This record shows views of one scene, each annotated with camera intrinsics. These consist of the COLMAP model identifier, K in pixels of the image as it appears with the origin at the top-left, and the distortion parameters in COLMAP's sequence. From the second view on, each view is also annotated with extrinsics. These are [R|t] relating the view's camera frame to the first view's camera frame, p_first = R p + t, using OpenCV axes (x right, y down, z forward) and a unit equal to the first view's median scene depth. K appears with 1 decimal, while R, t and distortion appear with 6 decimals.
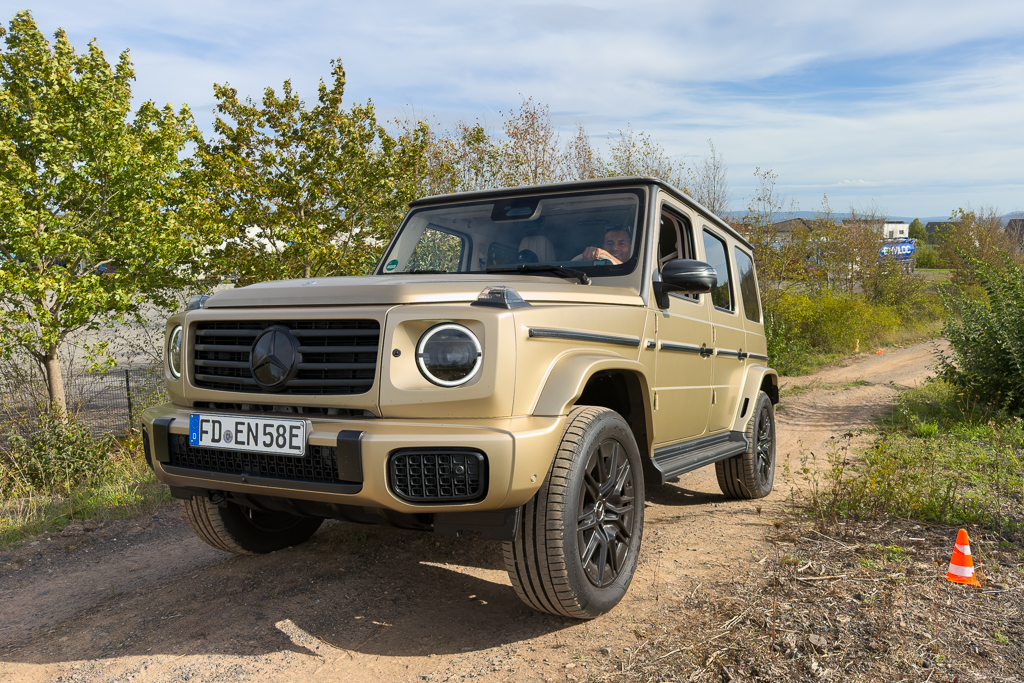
lens RADIAL K [[768.3, 0, 529.1], [0, 768.3, 340.5], [0, 0, 1]] dist [0.083384, -0.151772]
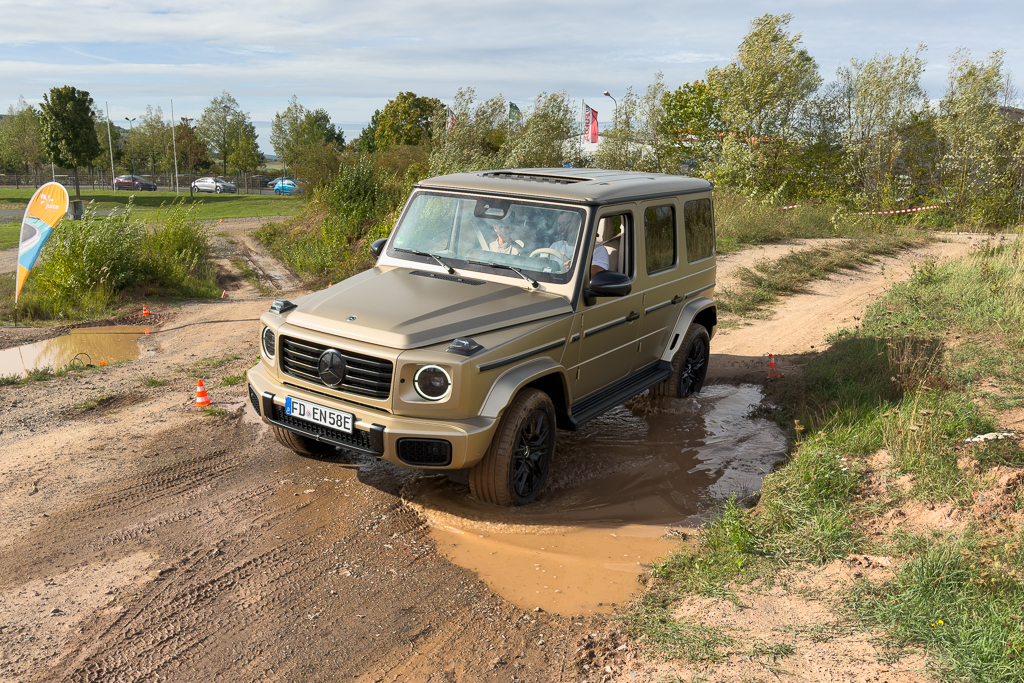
lens RADIAL K [[925.6, 0, 442.2], [0, 925.6, 338.2], [0, 0, 1]] dist [0.004123, 0.000780]
pose [[0.991949, 0.060318, -0.111352, 0.143823], [-0.027371, 0.960615, 0.276531, -0.650734], [0.123646, -0.271257, 0.954532, -0.958608]]
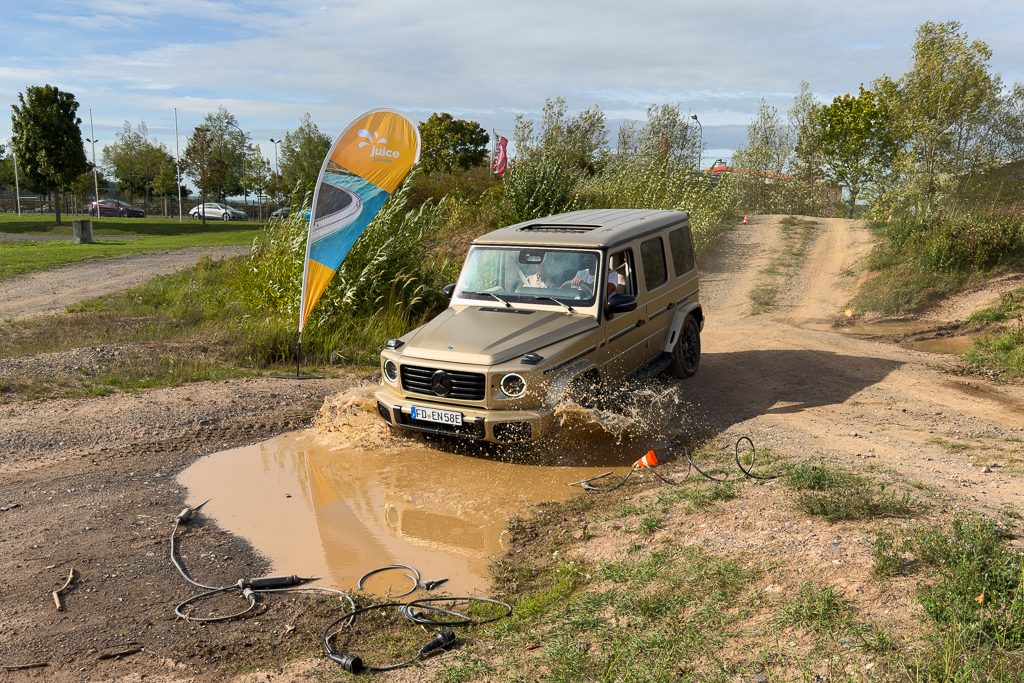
lens RADIAL K [[938.2, 0, 521.8], [0, 938.2, 345.2], [0, 0, 1]] dist [0.070593, 0.002452]
pose [[0.998116, -0.049047, -0.036859, 0.048769], [0.057367, 0.959081, 0.277259, -0.973523], [0.021752, -0.278851, 0.960088, -1.973524]]
